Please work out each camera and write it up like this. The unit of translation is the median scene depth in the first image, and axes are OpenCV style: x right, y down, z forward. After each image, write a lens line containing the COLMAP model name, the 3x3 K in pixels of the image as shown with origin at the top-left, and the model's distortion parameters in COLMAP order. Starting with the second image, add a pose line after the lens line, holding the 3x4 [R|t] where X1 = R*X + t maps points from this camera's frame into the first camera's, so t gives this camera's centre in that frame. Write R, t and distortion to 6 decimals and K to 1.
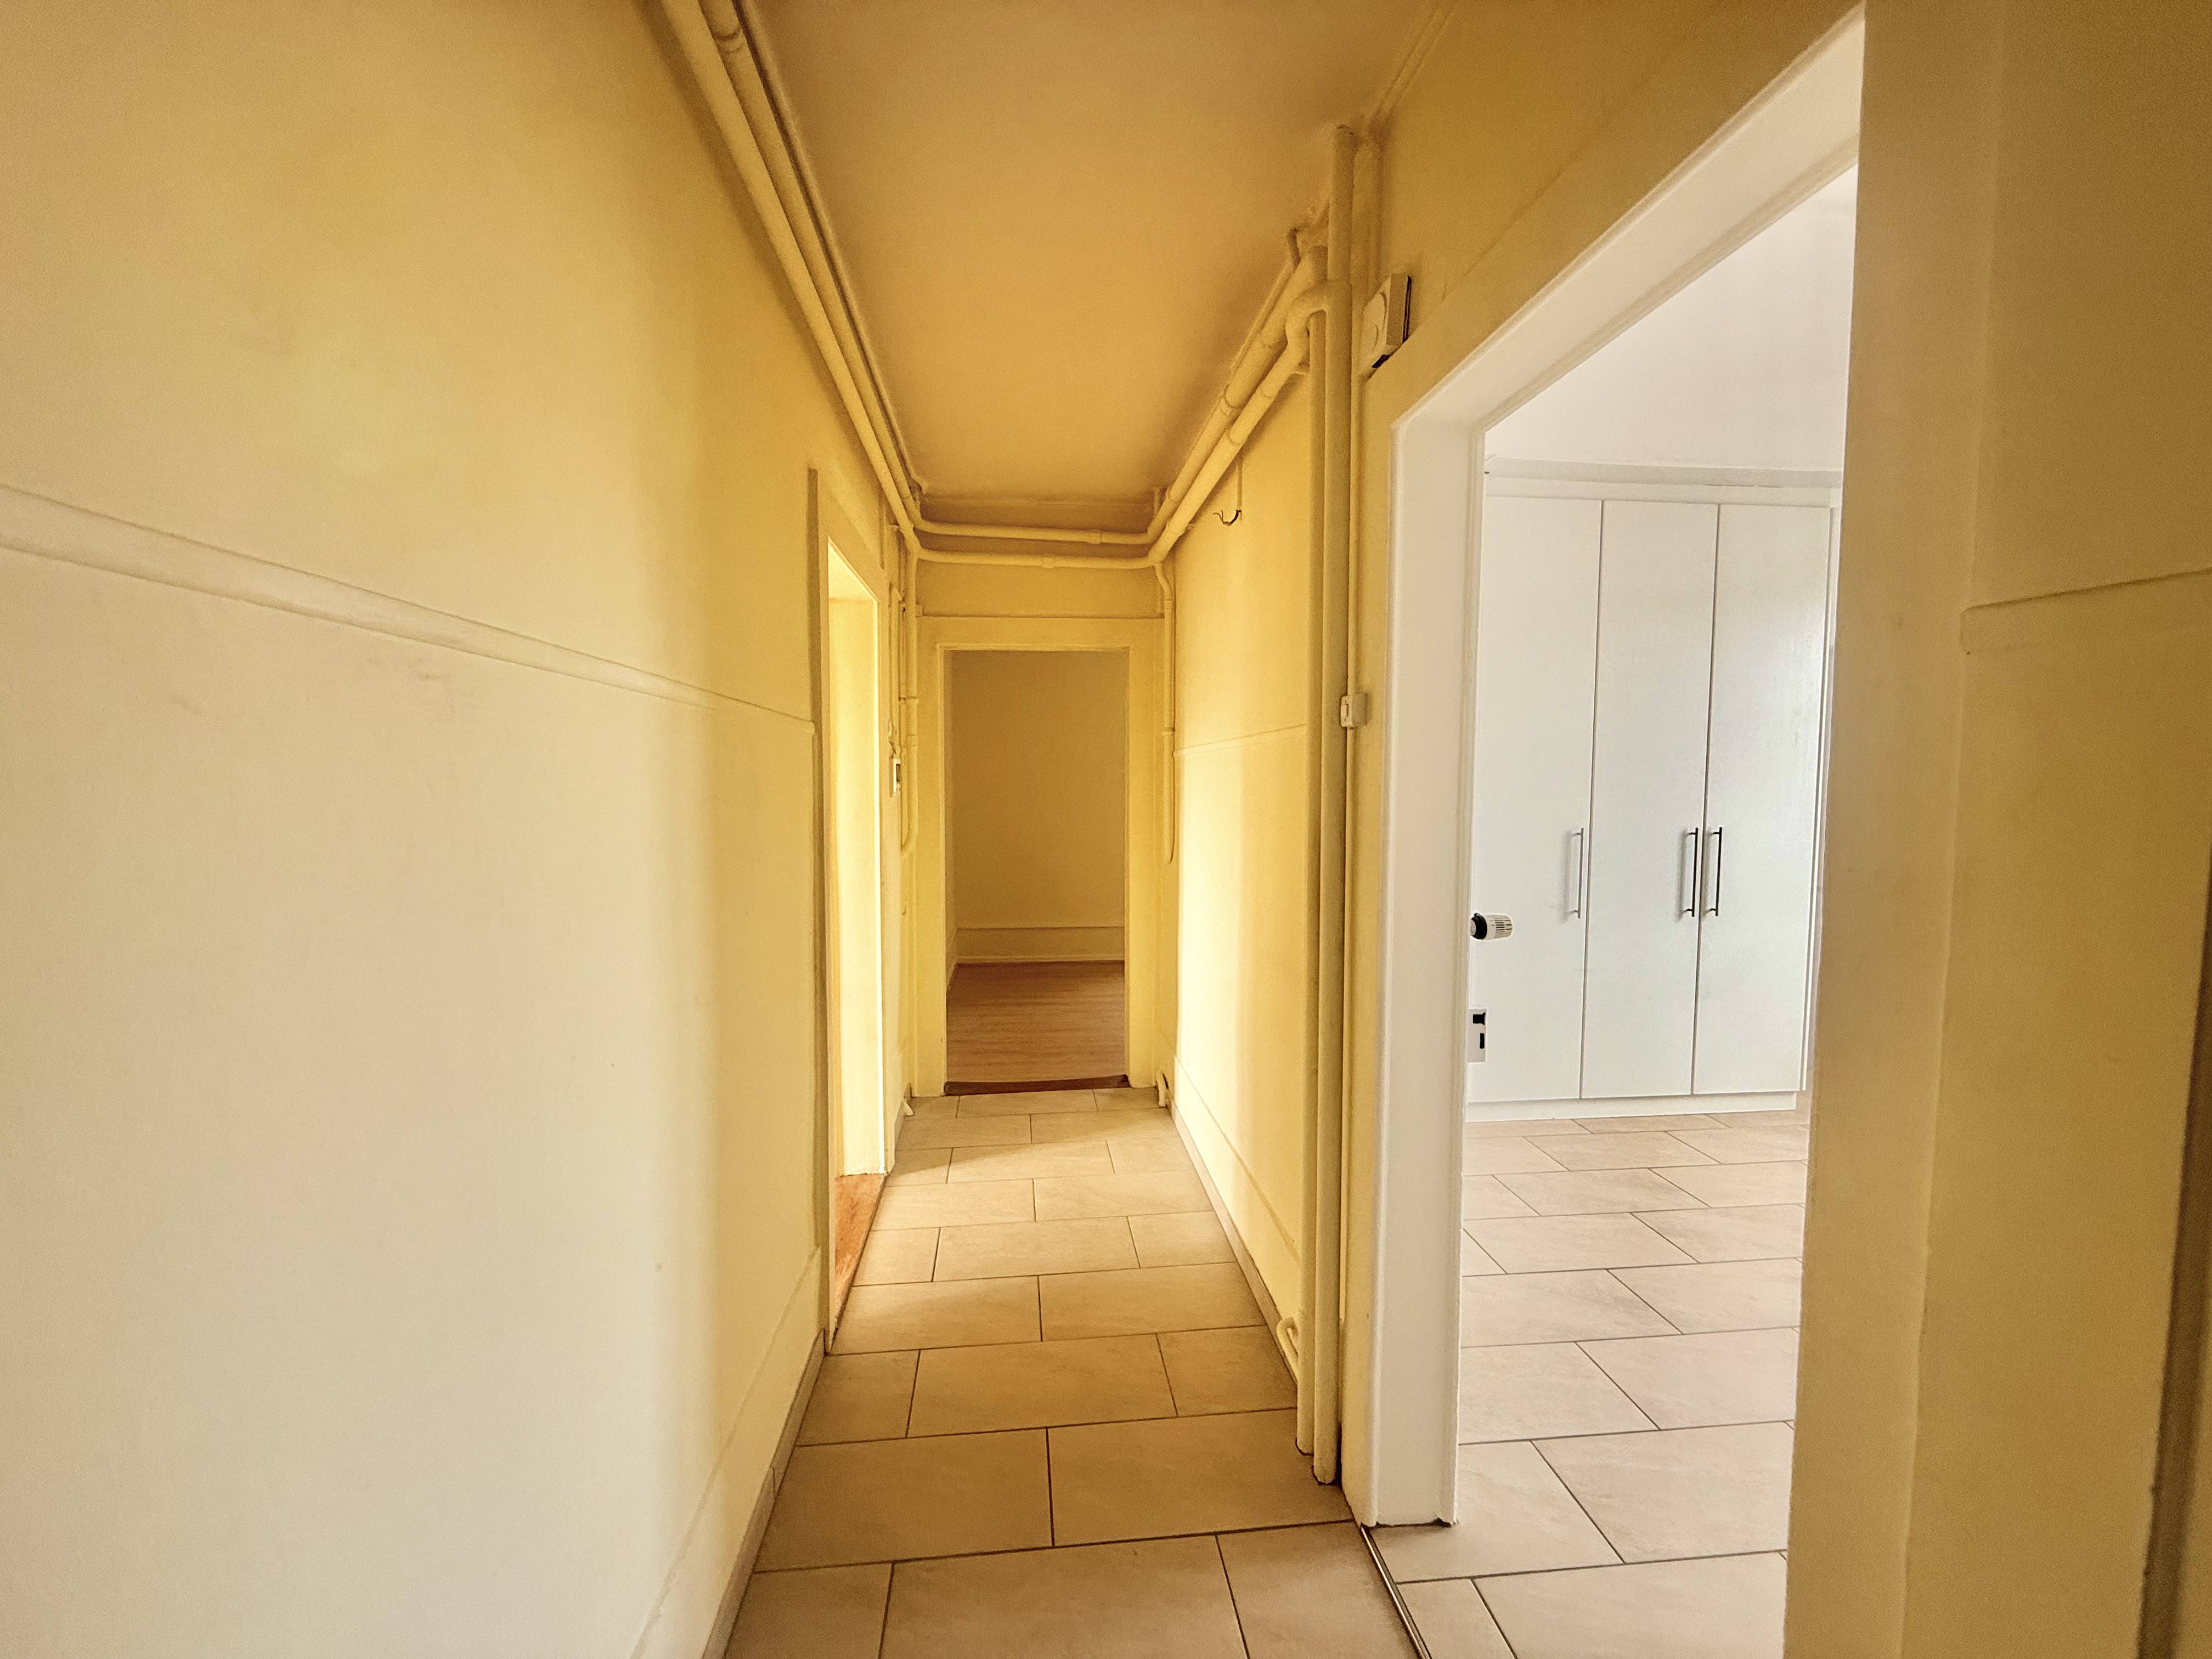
lens RADIAL K [[877.7, 0, 1103.9], [0, 877.7, 834.4], [0, 0, 1]] dist [-0.000322, -0.000271]
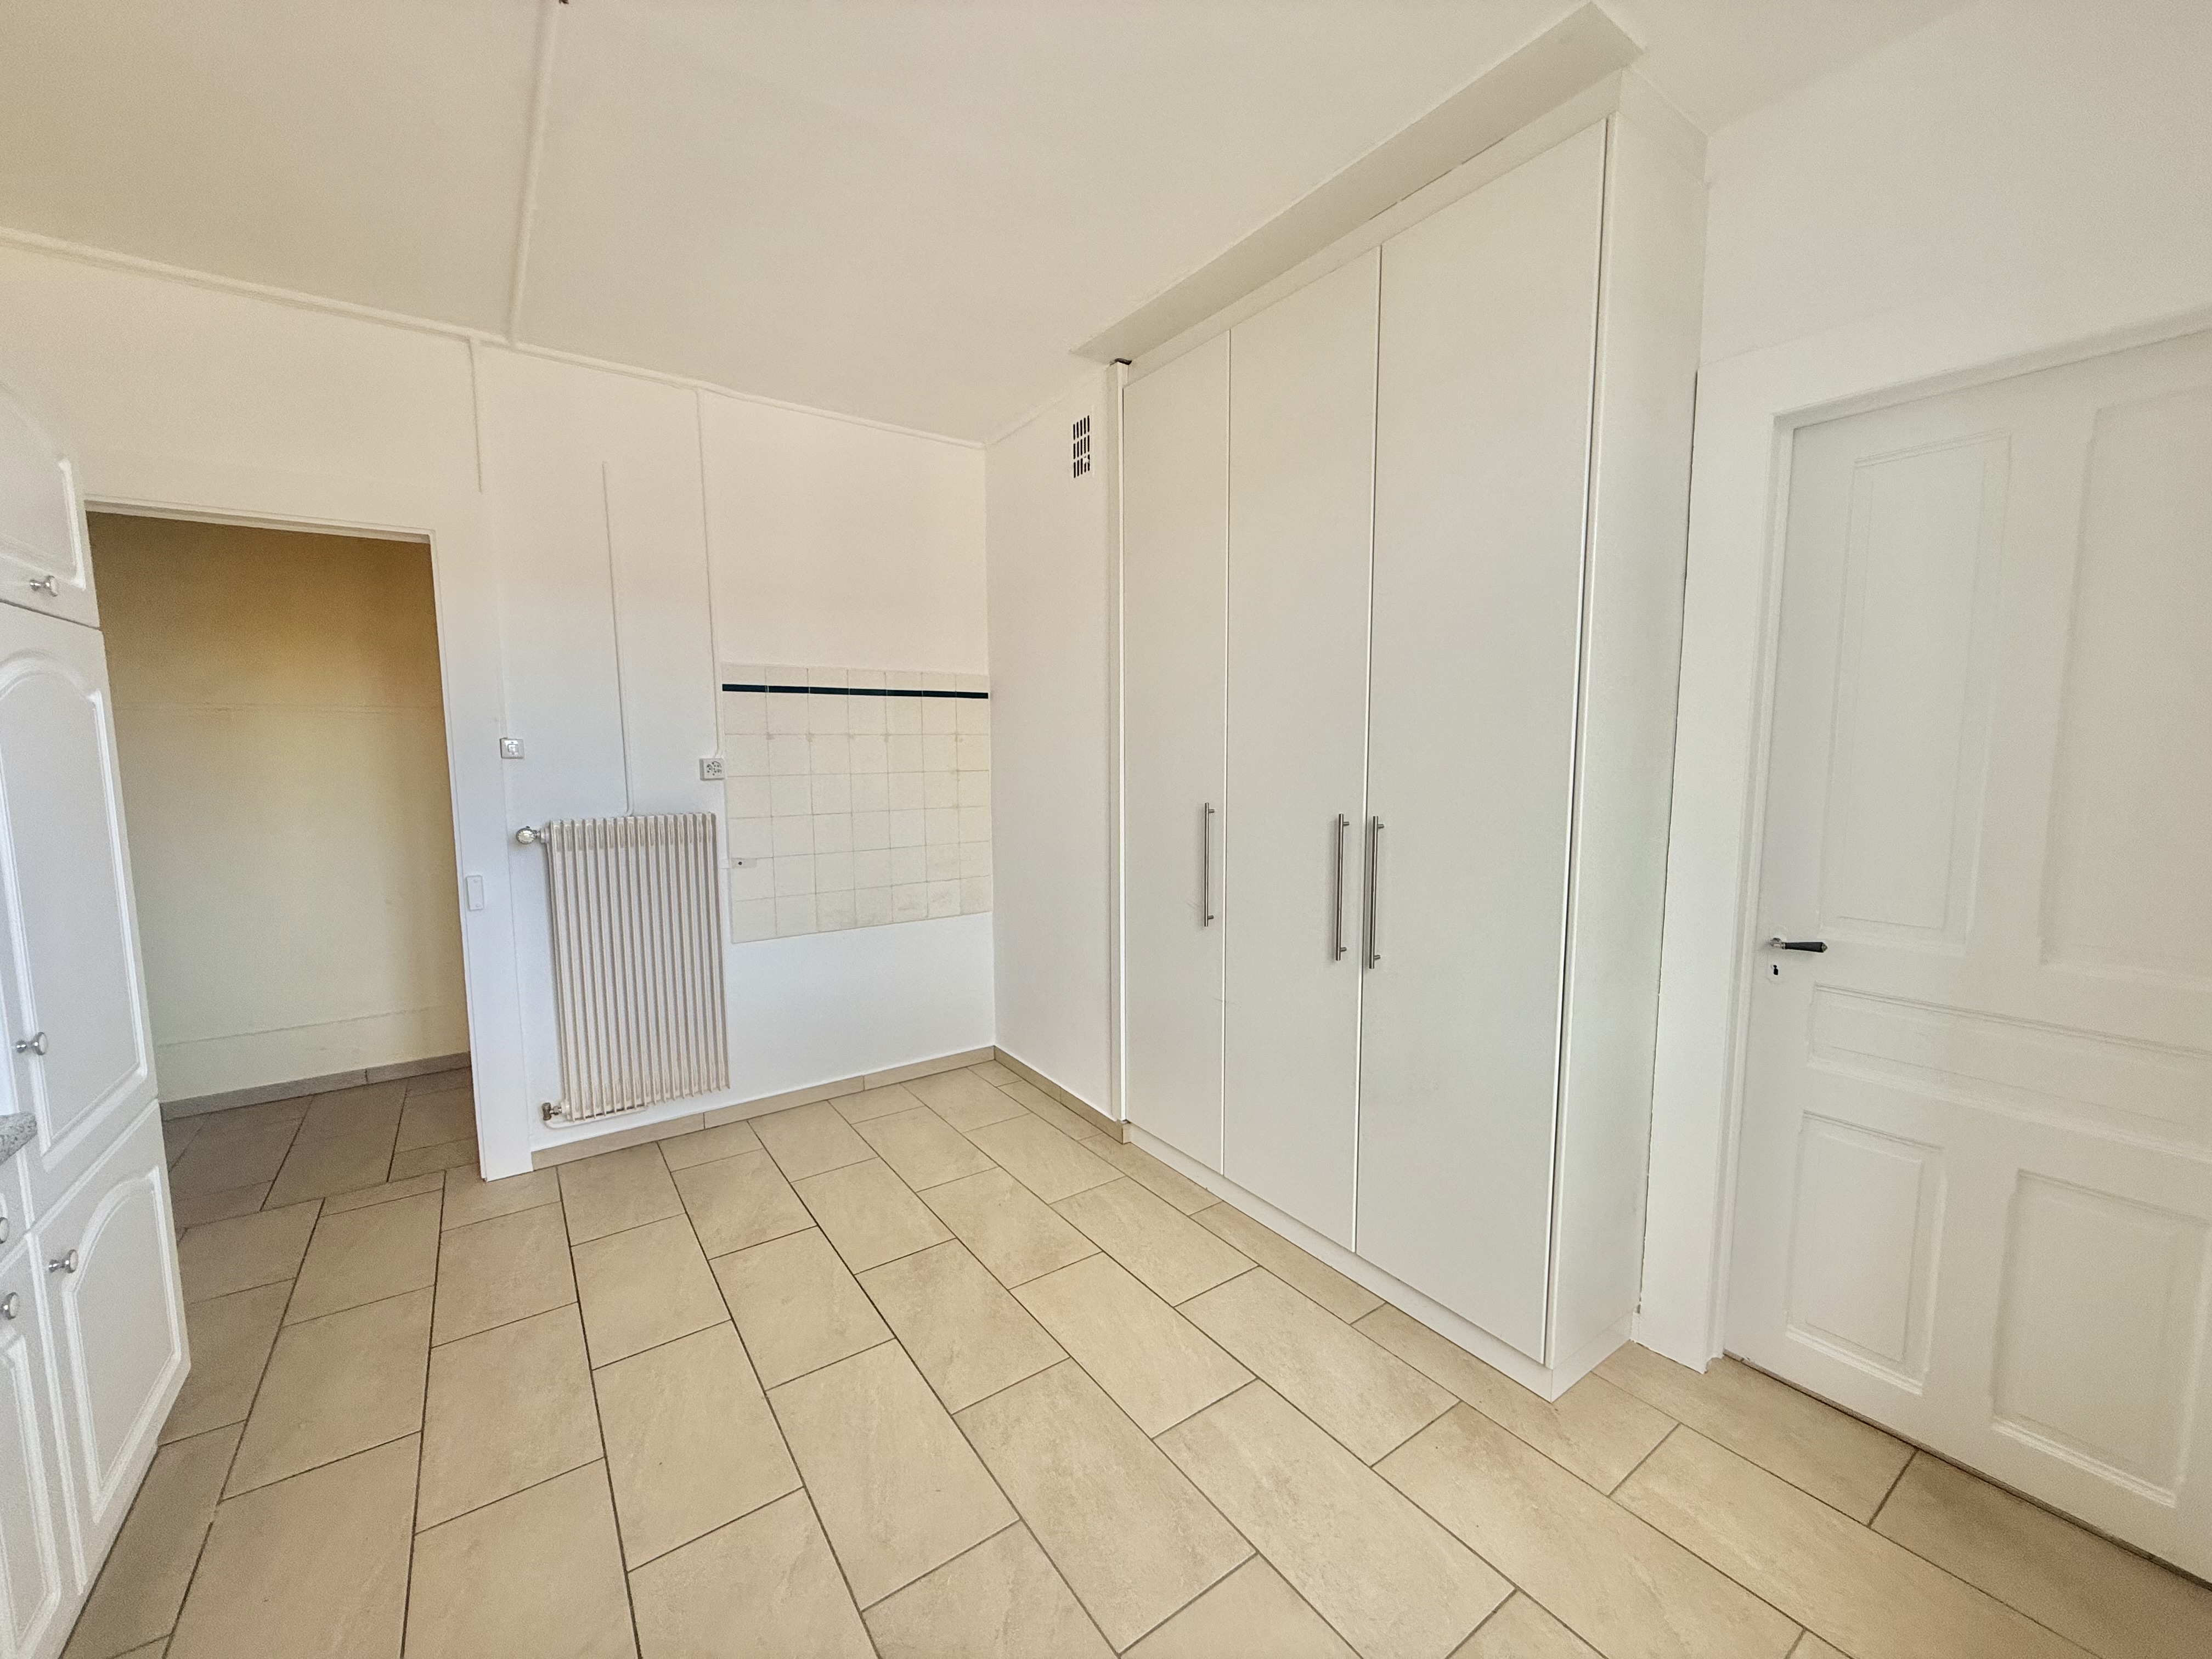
lens RADIAL K [[877.7, 0, 1103.9], [0, 877.7, 834.4], [0, 0, 1]] dist [-0.000322, -0.000271]
pose [[0.487968, 0.086133, -0.868601, 1.119390], [-0.047848, 0.996263, 0.071912, -0.029489], [0.871549, 0.006470, 0.490266, 0.561882]]
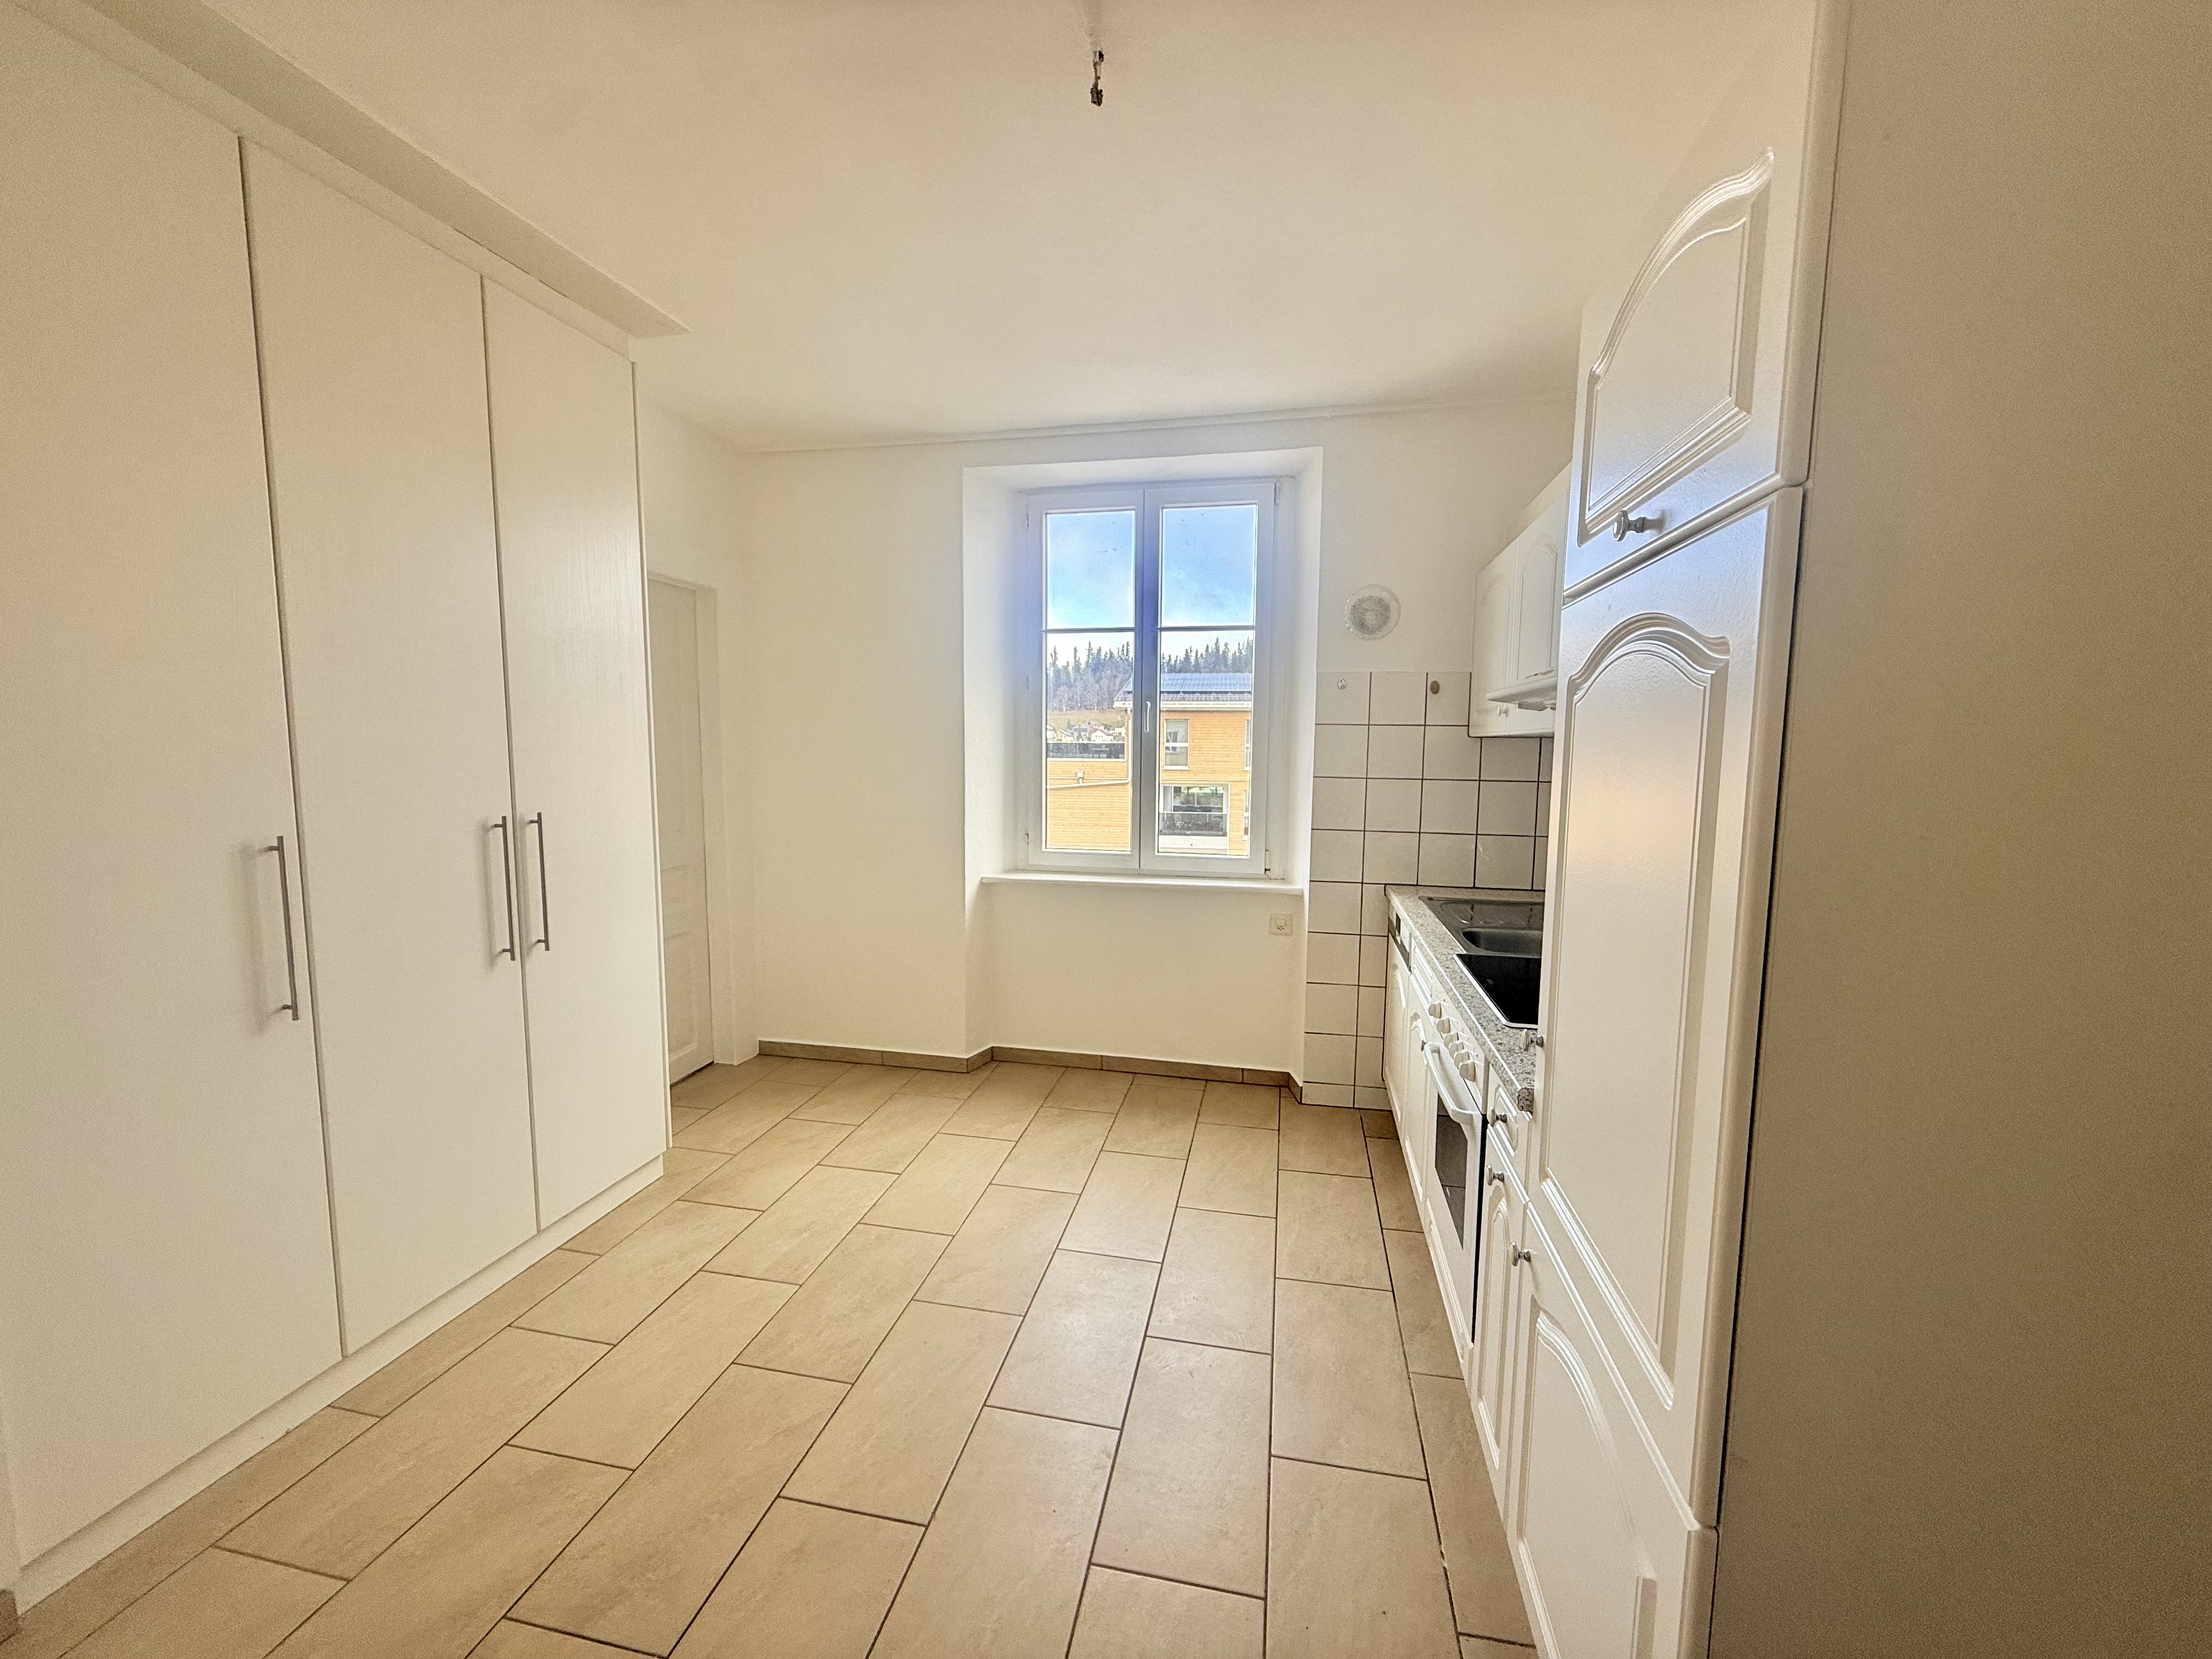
lens RADIAL K [[877.7, 0, 1103.9], [0, 877.7, 834.4], [0, 0, 1]] dist [-0.000322, -0.000271]
pose [[0.304241, -0.096522, 0.947692, 0.223272], [0.052152, 0.995049, 0.084603, -0.024608], [-0.951166, 0.023684, 0.307768, 0.415293]]
